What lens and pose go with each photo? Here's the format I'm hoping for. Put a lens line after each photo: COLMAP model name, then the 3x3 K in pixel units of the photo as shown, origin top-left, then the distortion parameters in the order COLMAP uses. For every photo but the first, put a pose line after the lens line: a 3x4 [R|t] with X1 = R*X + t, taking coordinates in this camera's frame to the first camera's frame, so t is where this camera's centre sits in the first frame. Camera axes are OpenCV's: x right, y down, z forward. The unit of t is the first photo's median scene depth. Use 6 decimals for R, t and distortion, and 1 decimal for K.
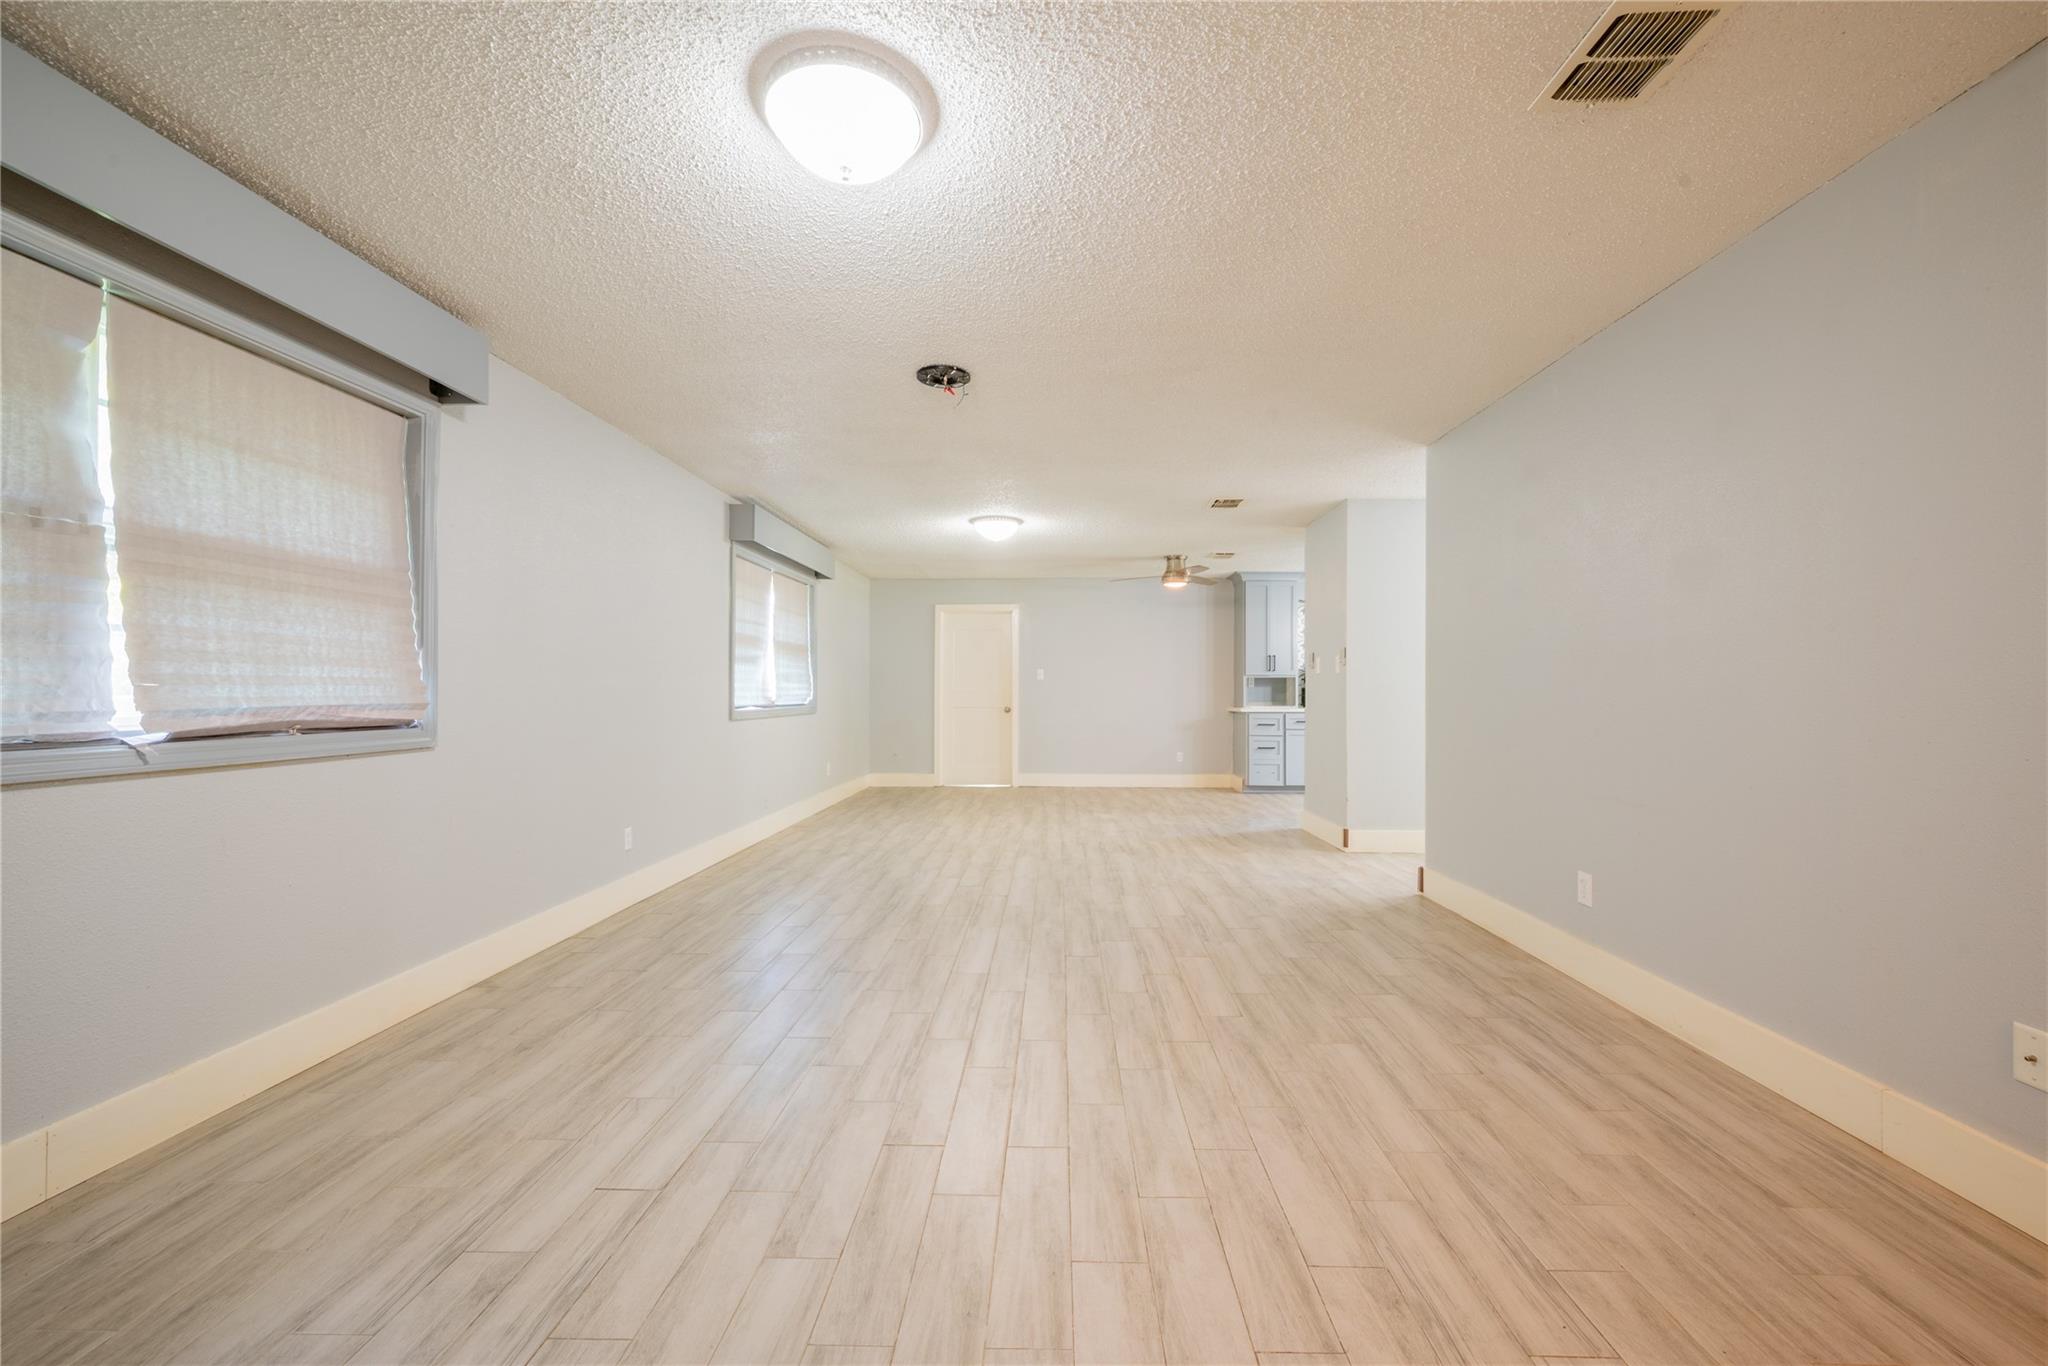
lens RADIAL K [[806.2, 0, 1035.6], [0, 806.2, 689.2], [0, 0, 1]] dist [0.002055, -0.000589]
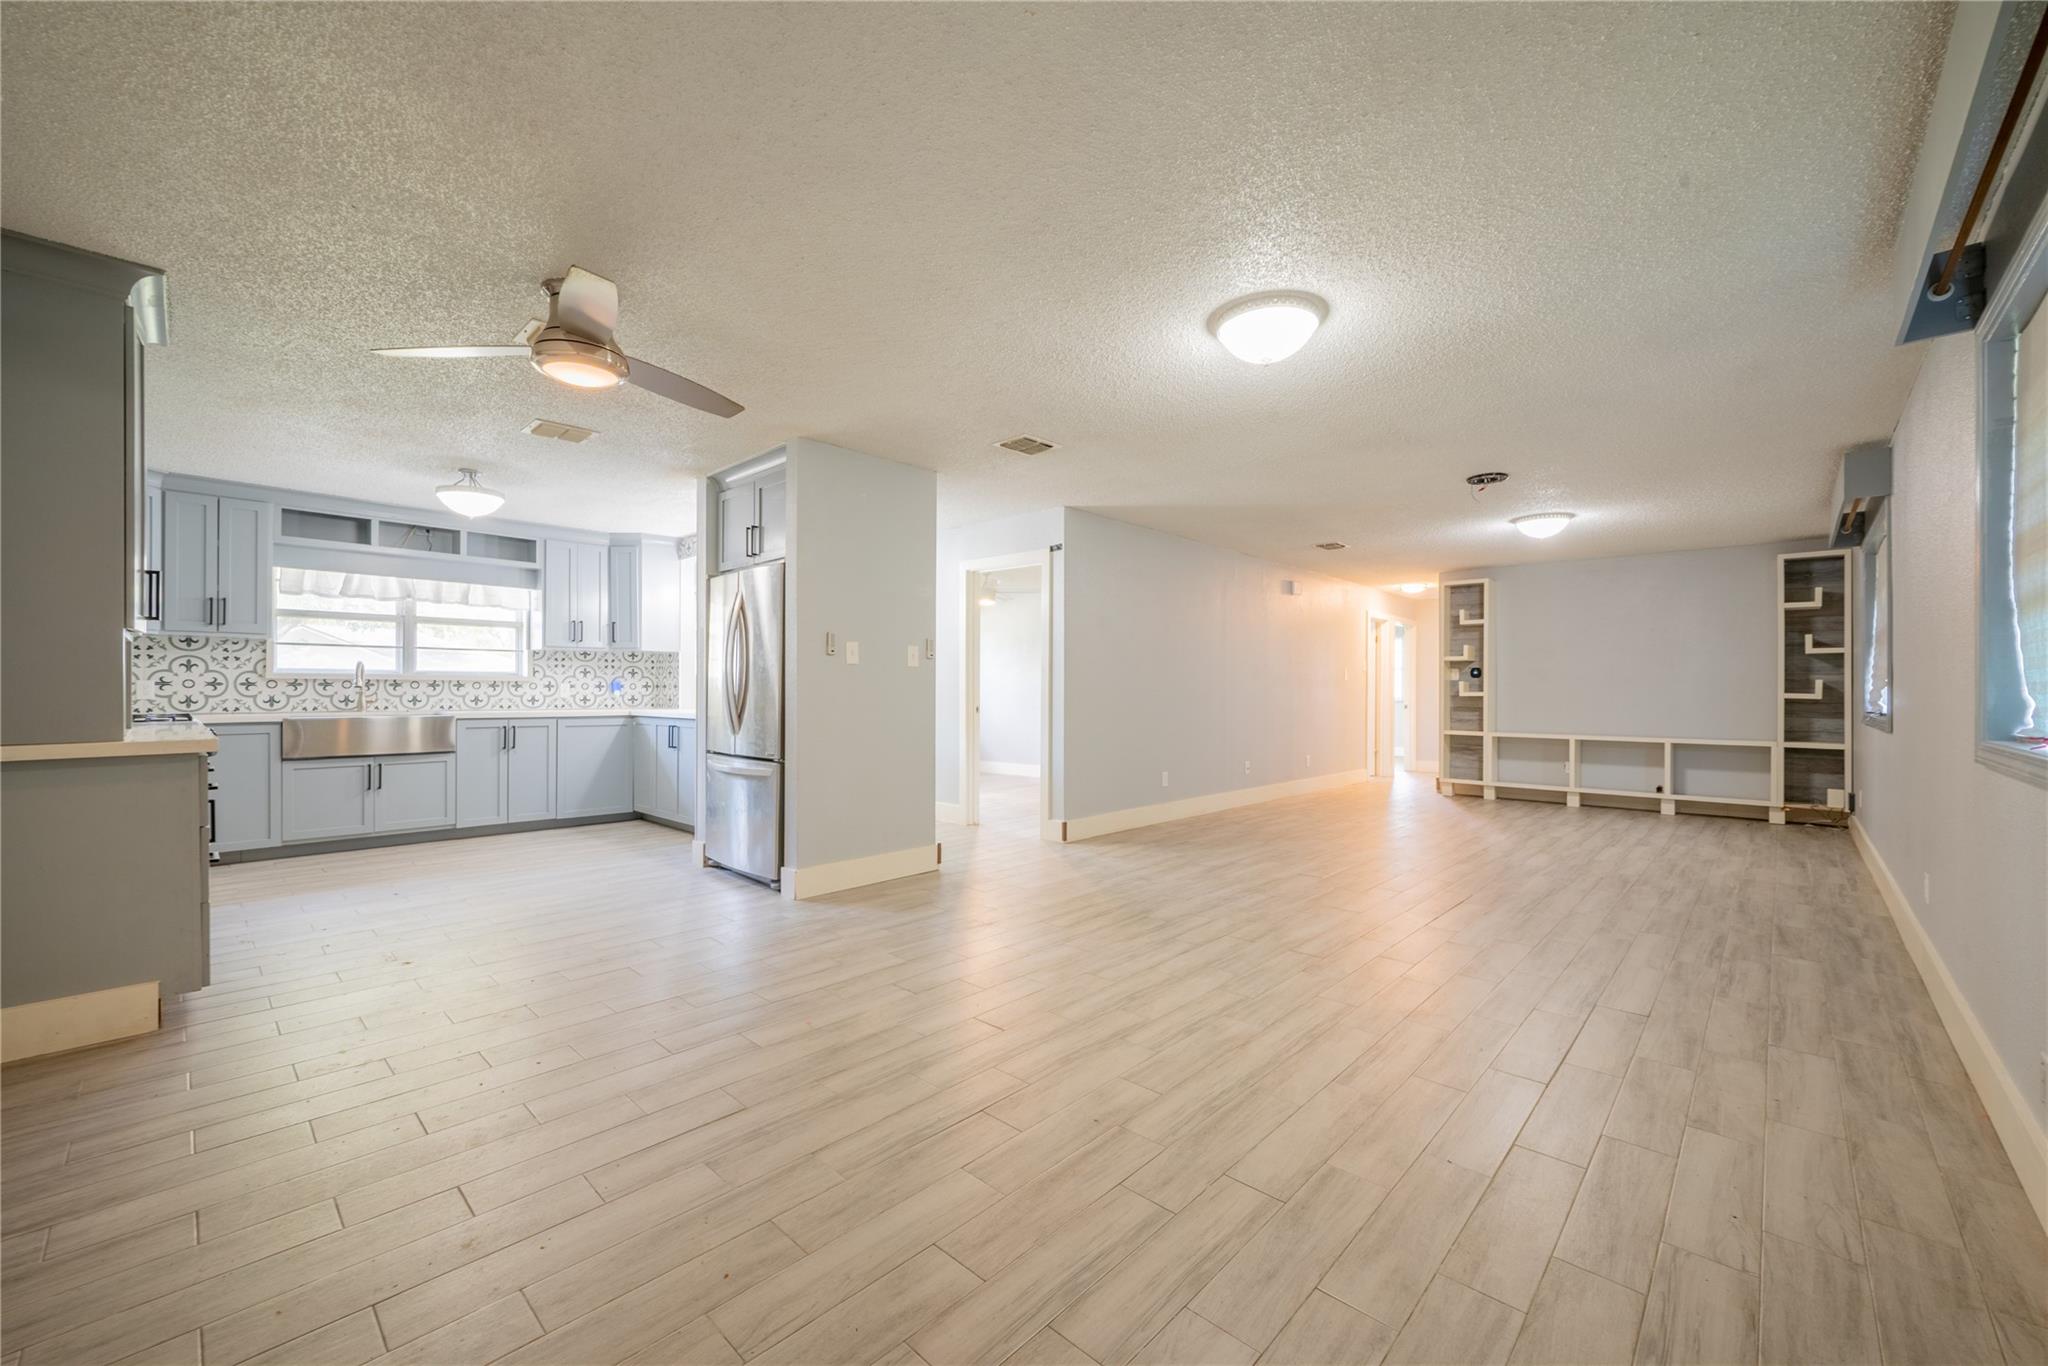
lens RADIAL K [[806.2, 0, 1035.6], [0, 806.2, 689.2], [0, 0, 1]] dist [0.002055, -0.000589]
pose [[-0.753733, -0.001796, 0.657179, -0.257307], [-0.003307, 0.999994, -0.001059, 0.002397], [-0.657173, -0.002971, -0.753734, 1.470014]]
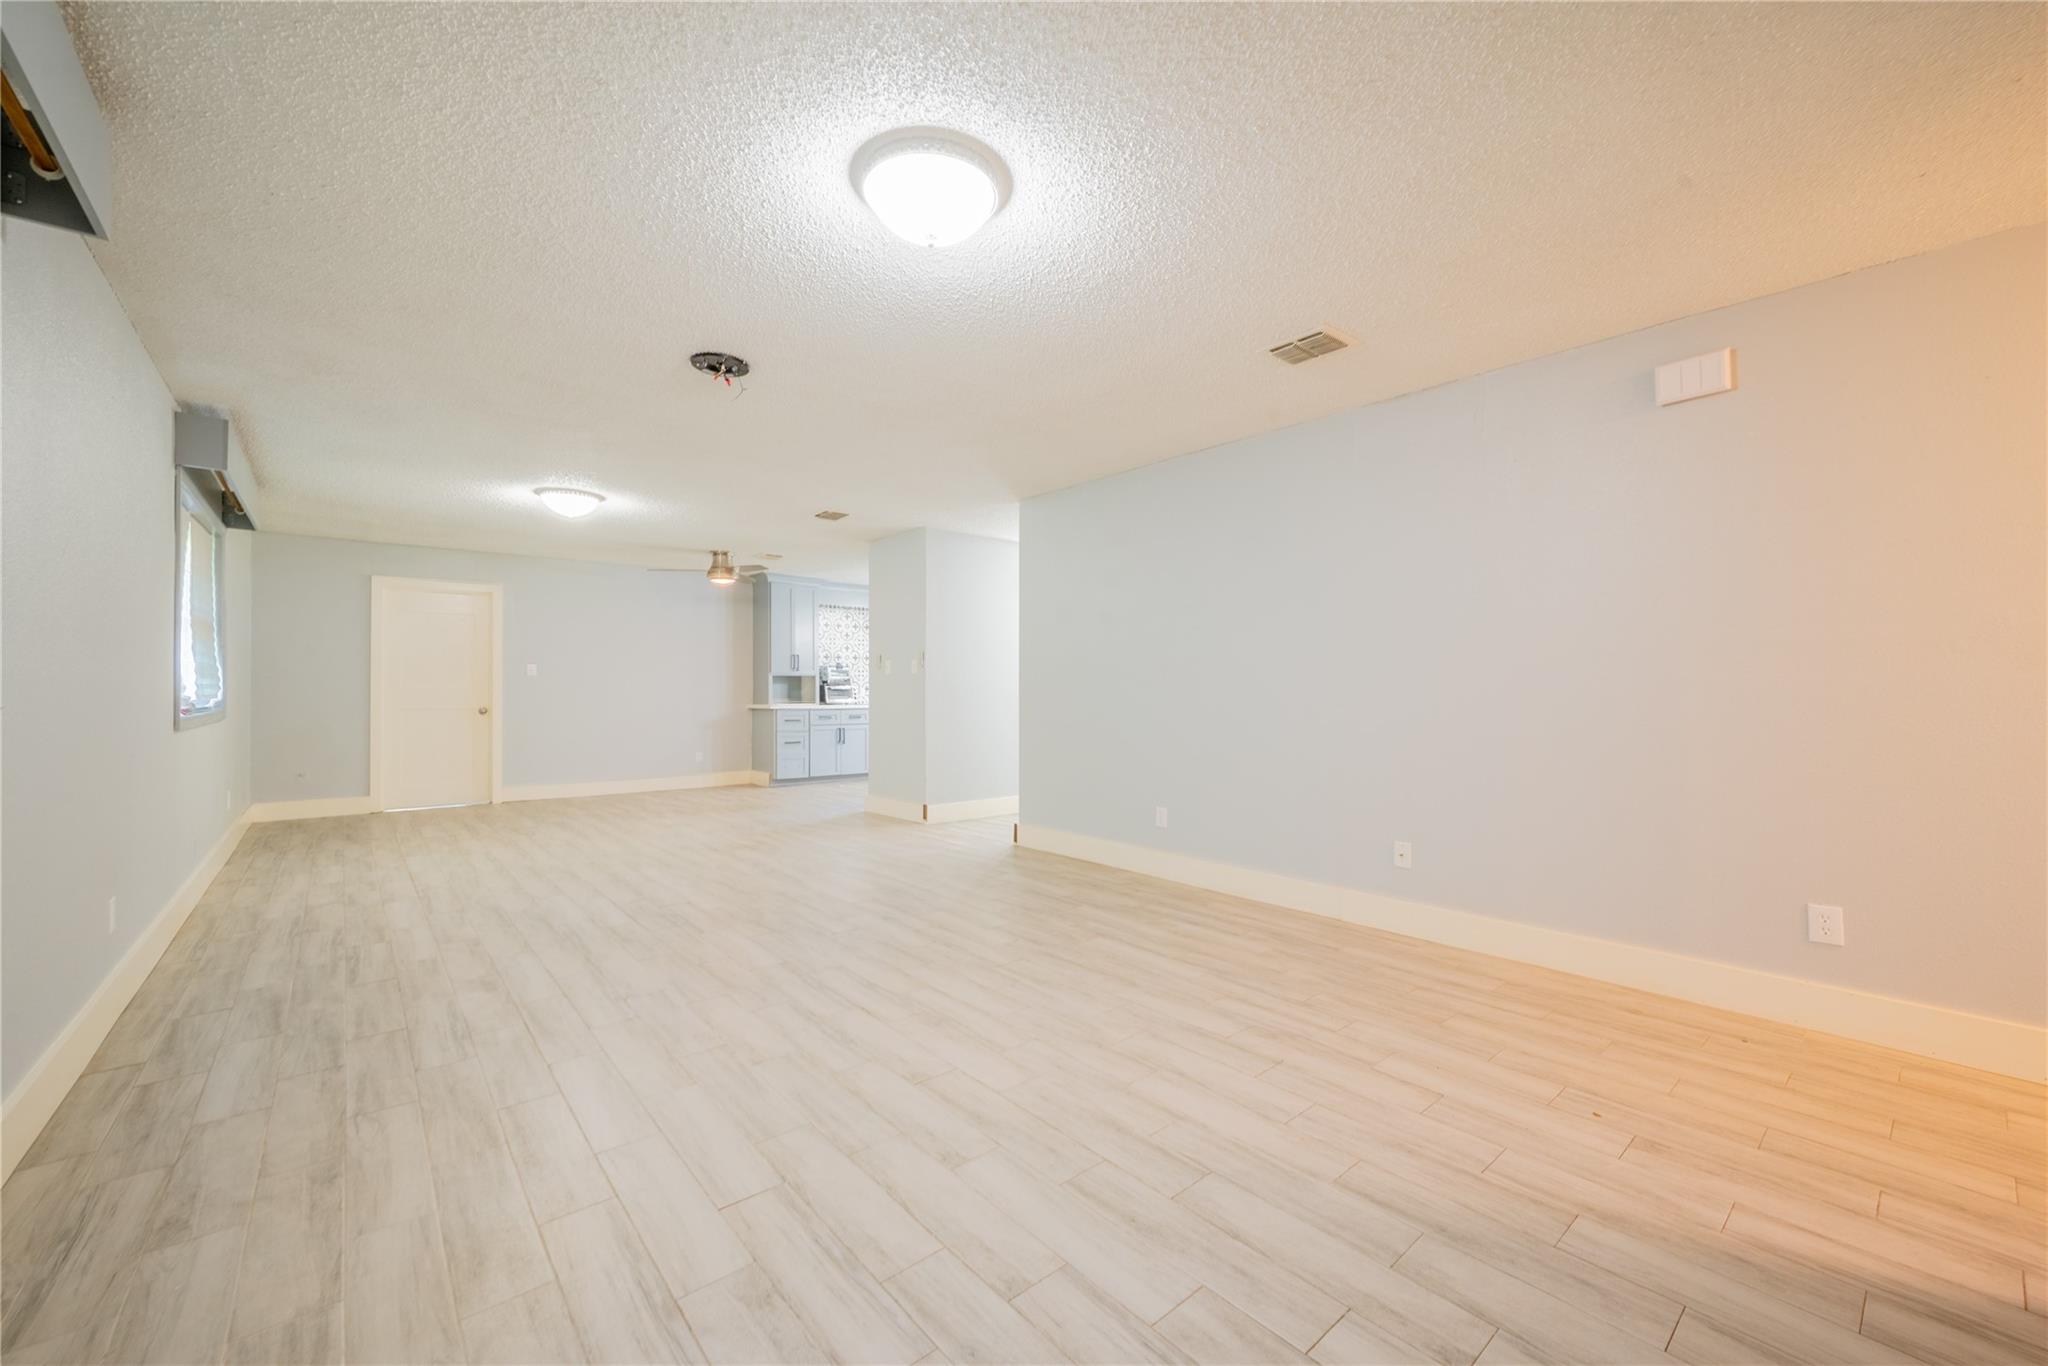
lens RADIAL K [[806.2, 0, 1035.6], [0, 806.2, 689.2], [0, 0, 1]] dist [0.002055, -0.000589]
pose [[0.738044, 0.000202, 0.674753, -0.272843], [-0.002050, 0.999996, 0.001942, 0.000558], [-0.674749, -0.002816, 0.738042, 0.013423]]
